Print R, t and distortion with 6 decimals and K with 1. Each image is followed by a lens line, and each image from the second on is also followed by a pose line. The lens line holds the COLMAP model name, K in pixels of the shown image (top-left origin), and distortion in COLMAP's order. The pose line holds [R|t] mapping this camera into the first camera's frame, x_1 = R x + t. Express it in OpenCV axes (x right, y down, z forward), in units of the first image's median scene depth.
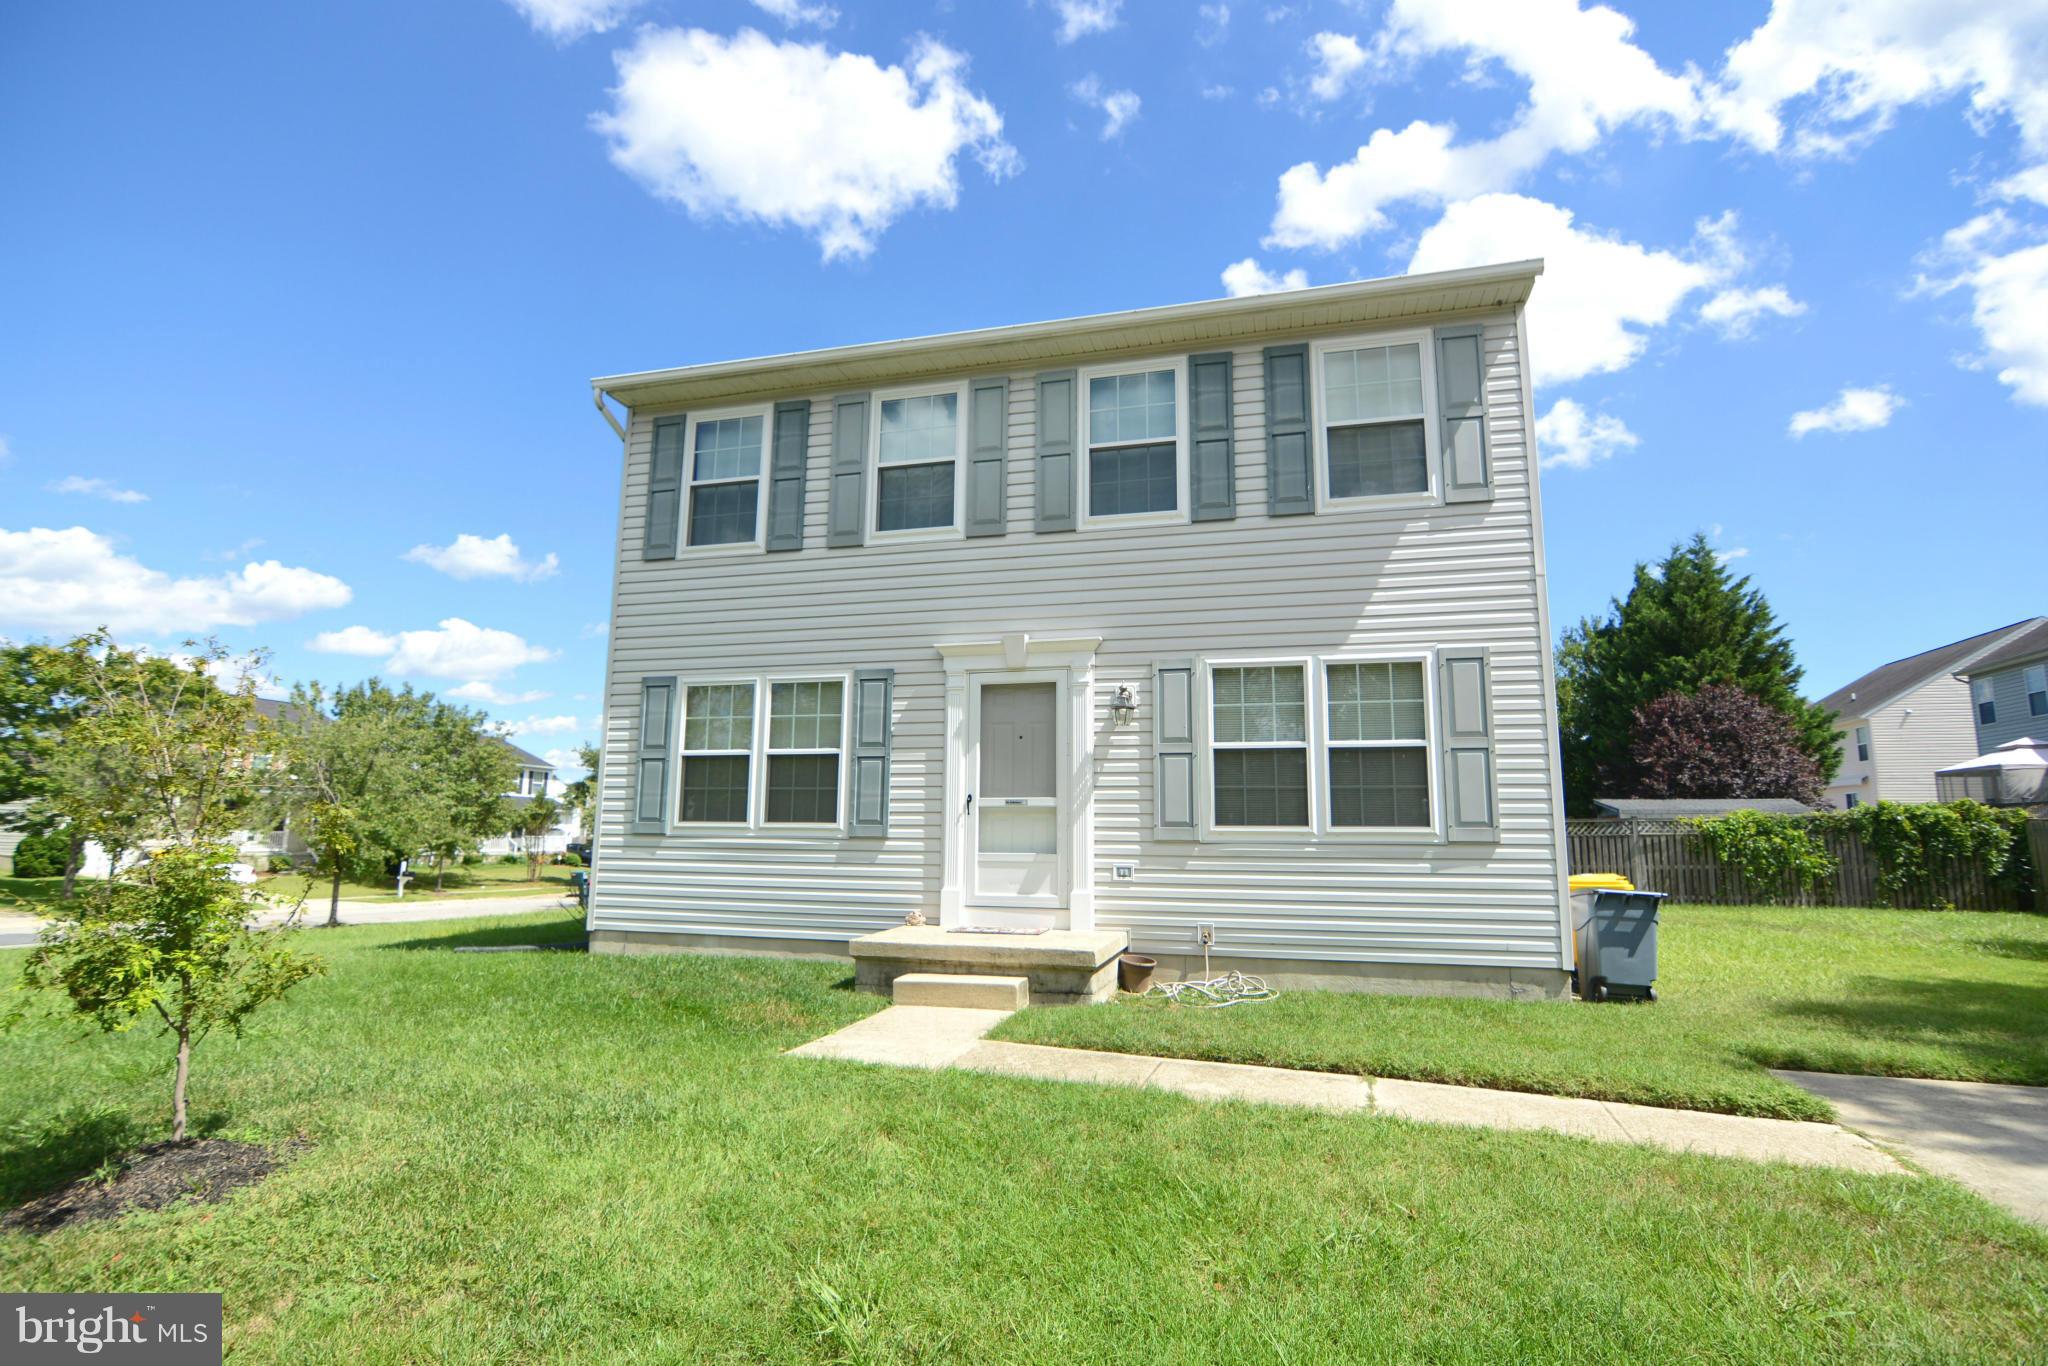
lens RADIAL K [[965.2, 0, 1021.6], [0, 965.2, 746.5], [0, 0, 1]] dist [-0.001021, 0.000298]
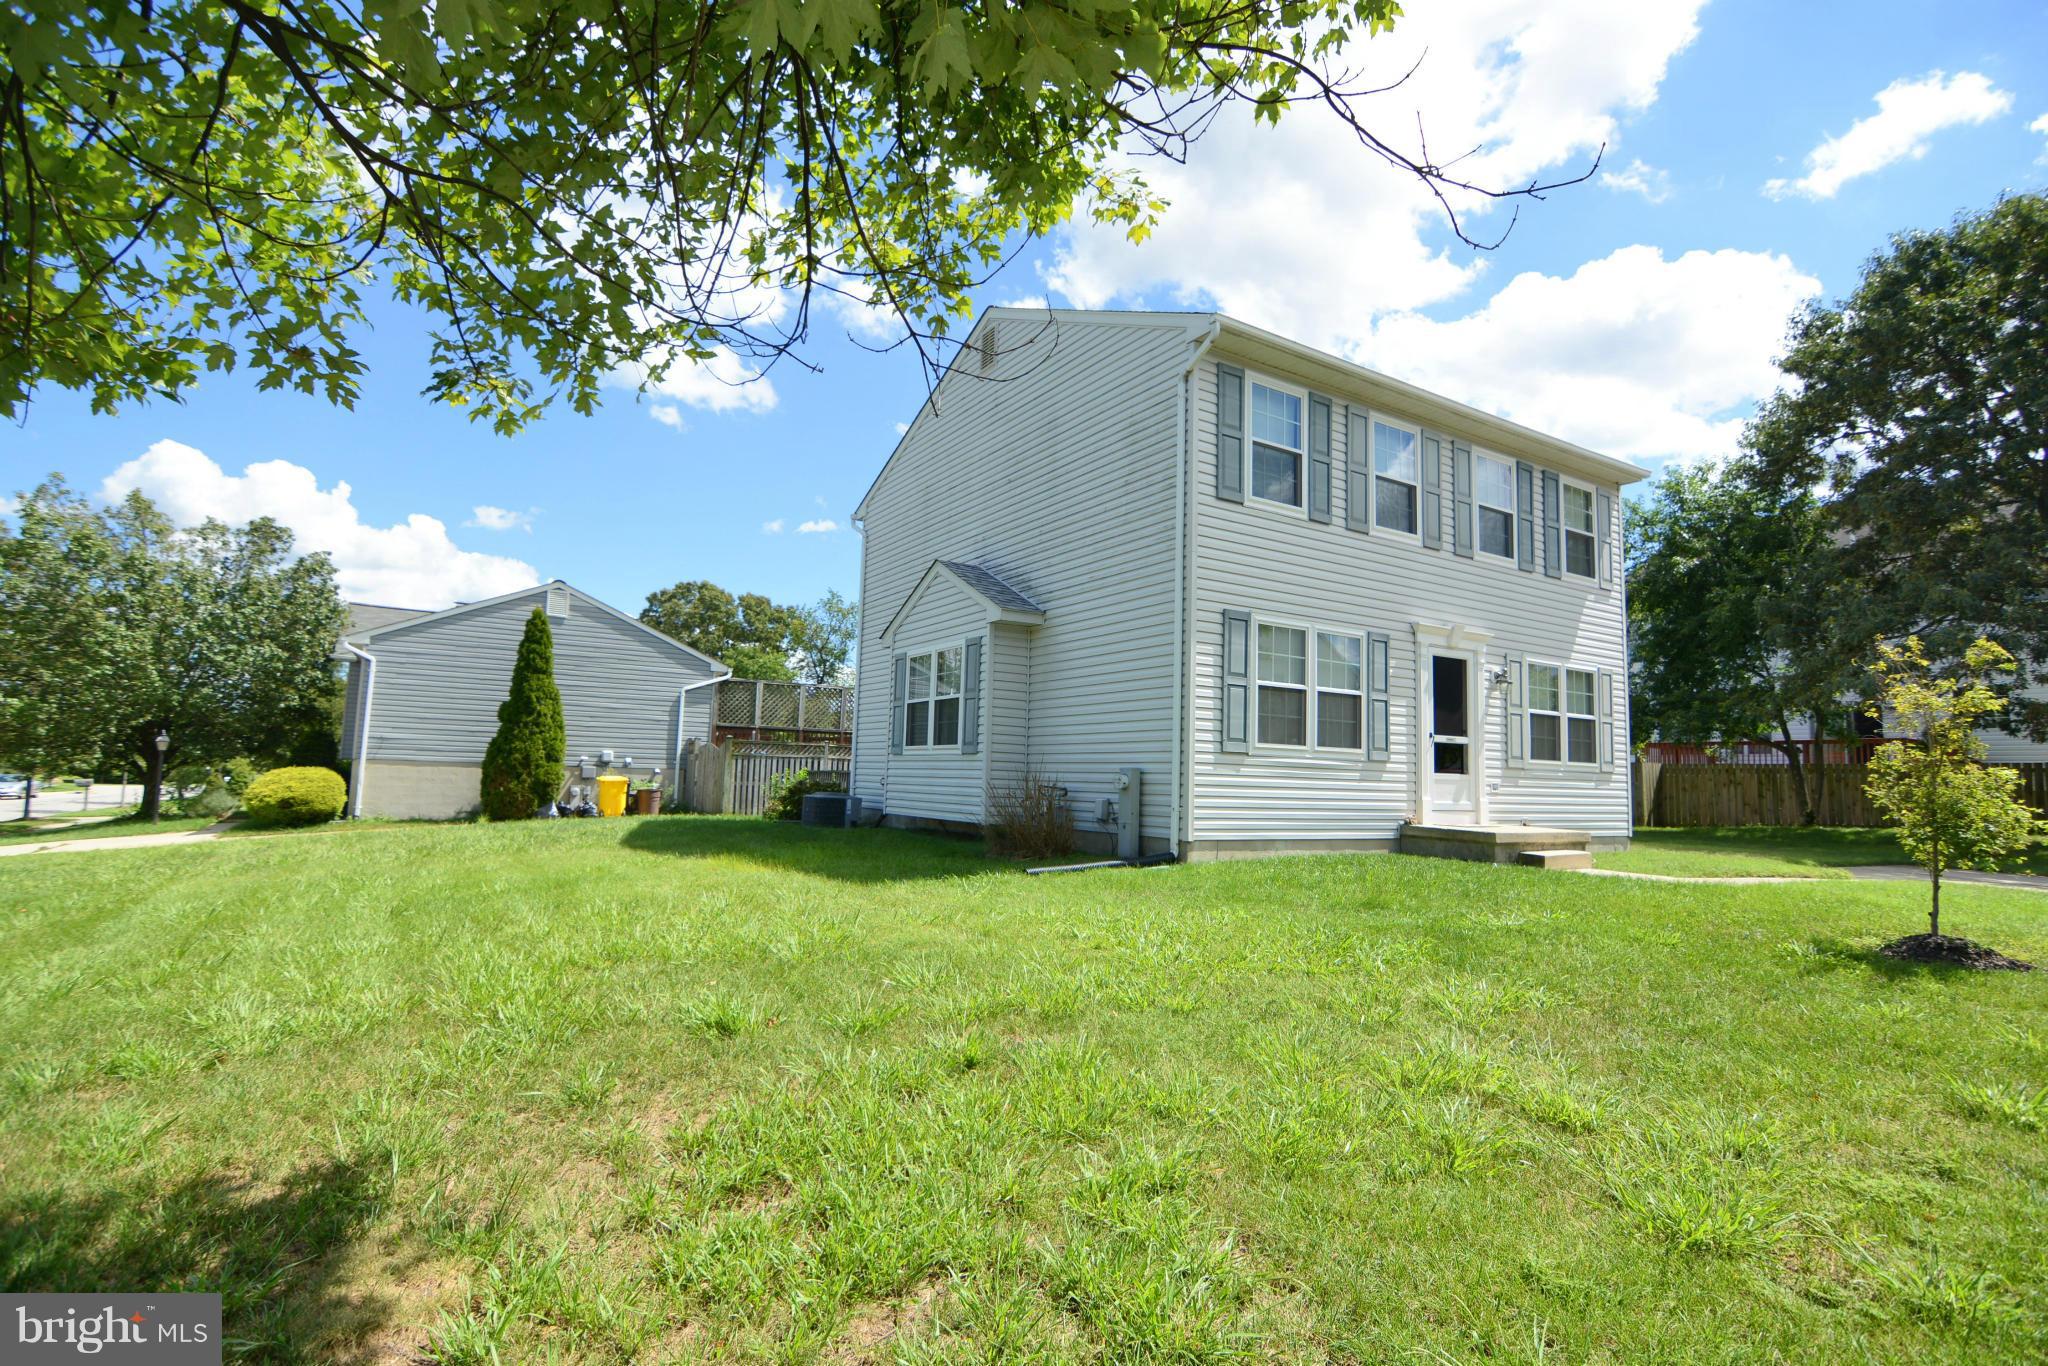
lens RADIAL K [[999.6, 0, 1030.5], [0, 999.6, 682.2], [0, 0, 1]] dist [-0.029656, 0.008956]
pose [[0.684463, 0.067837, 0.725885, -1.418613], [-0.115073, 0.993233, 0.015685, 0.018884], [-0.719909, -0.094265, 0.687637, 0.393175]]
